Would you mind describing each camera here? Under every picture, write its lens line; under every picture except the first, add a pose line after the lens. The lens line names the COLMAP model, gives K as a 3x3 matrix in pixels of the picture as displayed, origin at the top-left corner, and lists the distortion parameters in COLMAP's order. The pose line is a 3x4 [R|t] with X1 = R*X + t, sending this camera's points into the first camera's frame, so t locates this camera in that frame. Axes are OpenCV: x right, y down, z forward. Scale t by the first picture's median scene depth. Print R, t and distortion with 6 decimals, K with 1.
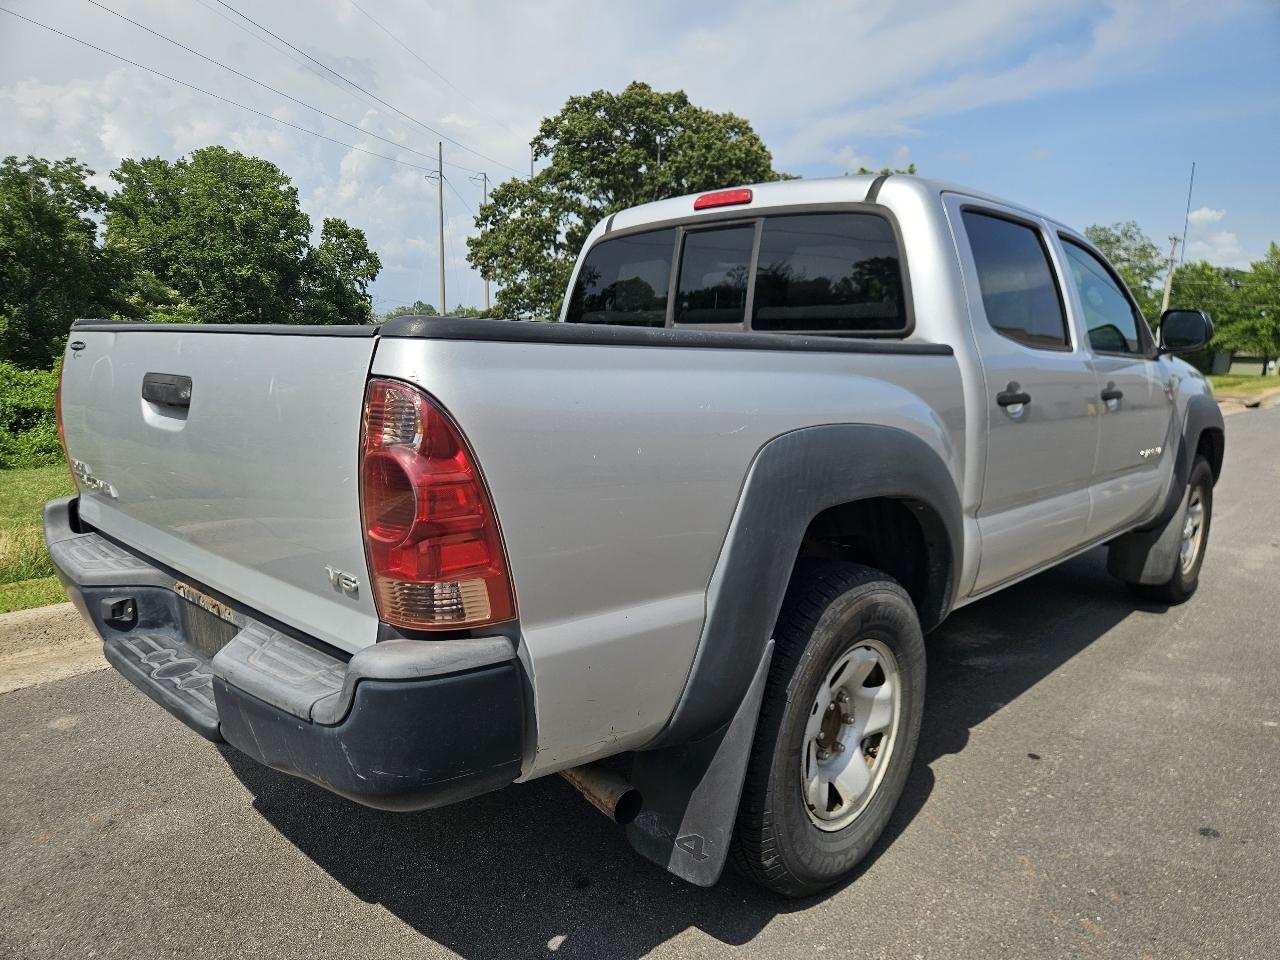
lens RADIAL K [[905.8, 0, 640.0], [0, 905.8, 480.0], [0, 0, 1]] dist [0.077028, -0.066415]
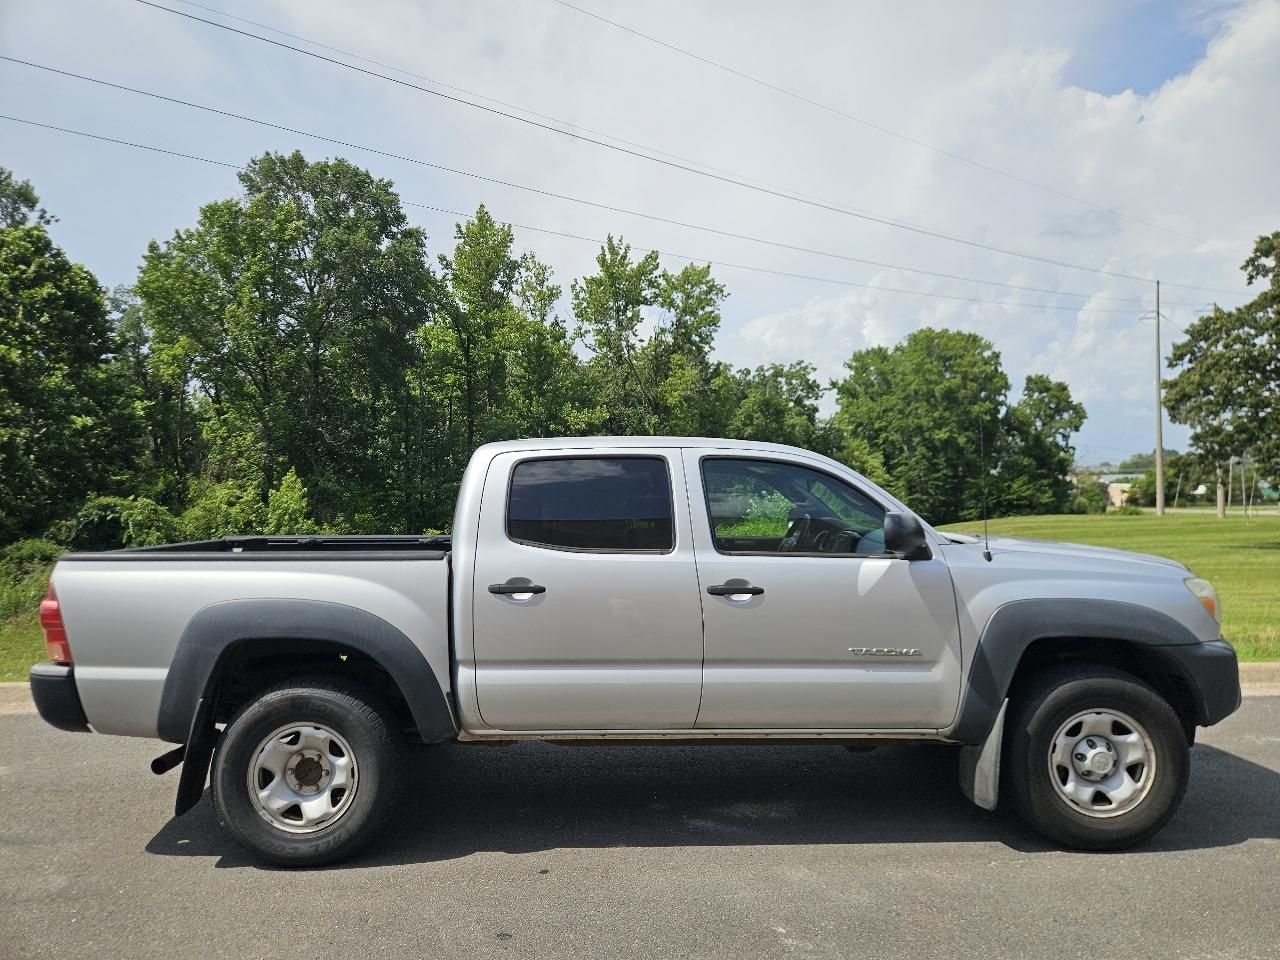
lens RADIAL K [[929.3, 0, 640.9], [0, 929.3, 475.8], [0, 0, 1]] dist [0.073850, -0.064390]
pose [[0.670780, -0.035049, -0.740828, 0.876036], [-0.085819, 0.988505, -0.124472, -0.056212], [0.736674, 0.147071, 0.660061, 0.067506]]
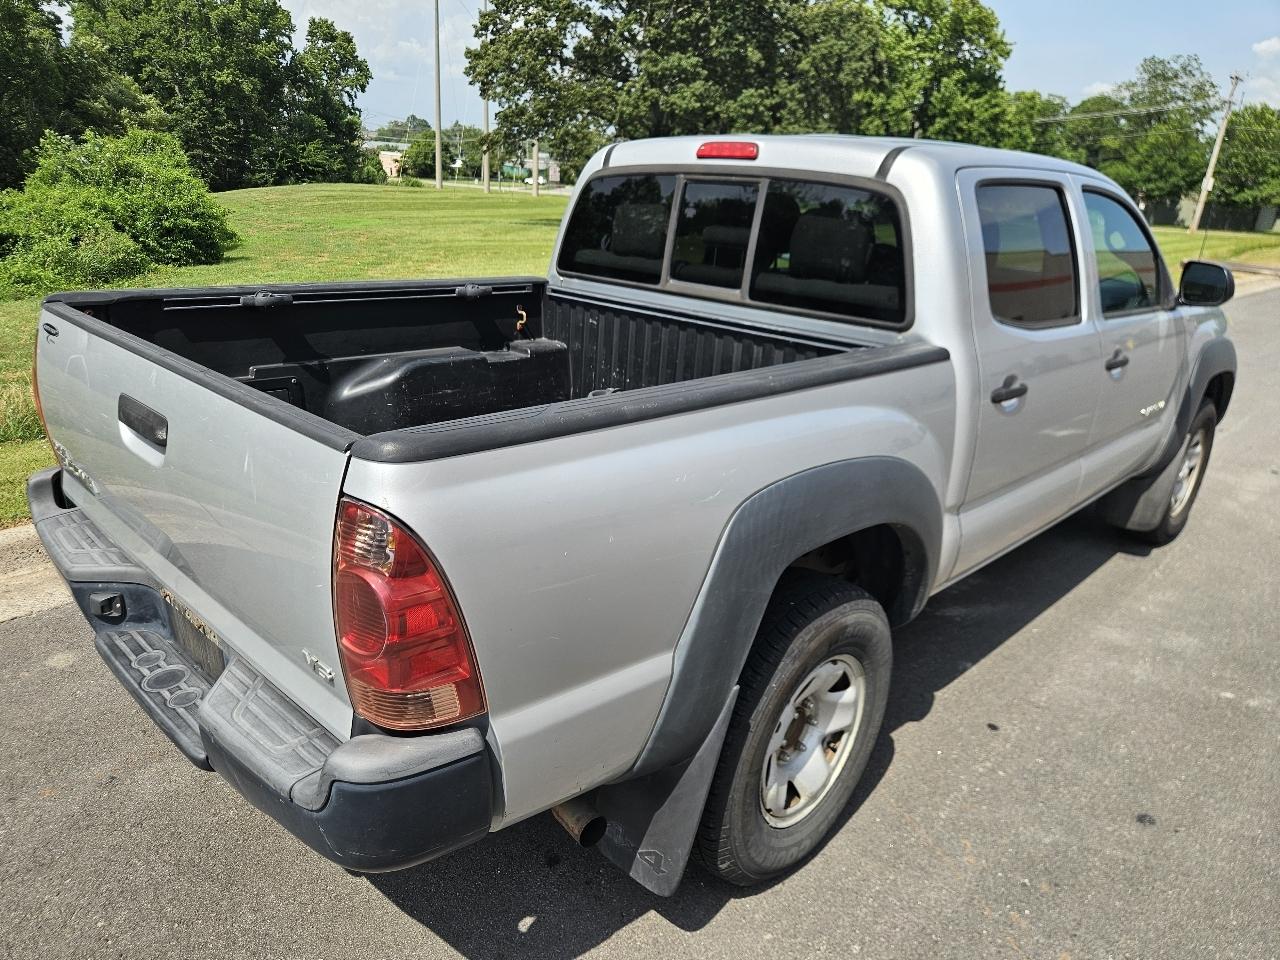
lens RADIAL K [[929.3, 0, 640.9], [0, 929.3, 475.8], [0, 0, 1]] dist [0.073850, -0.064390]
pose [[0.999160, 0.040911, 0.002347, 0.007844], [-0.040705, 0.984237, 0.172108, -0.081993], [0.004731, -0.172059, 0.985075, -0.003671]]
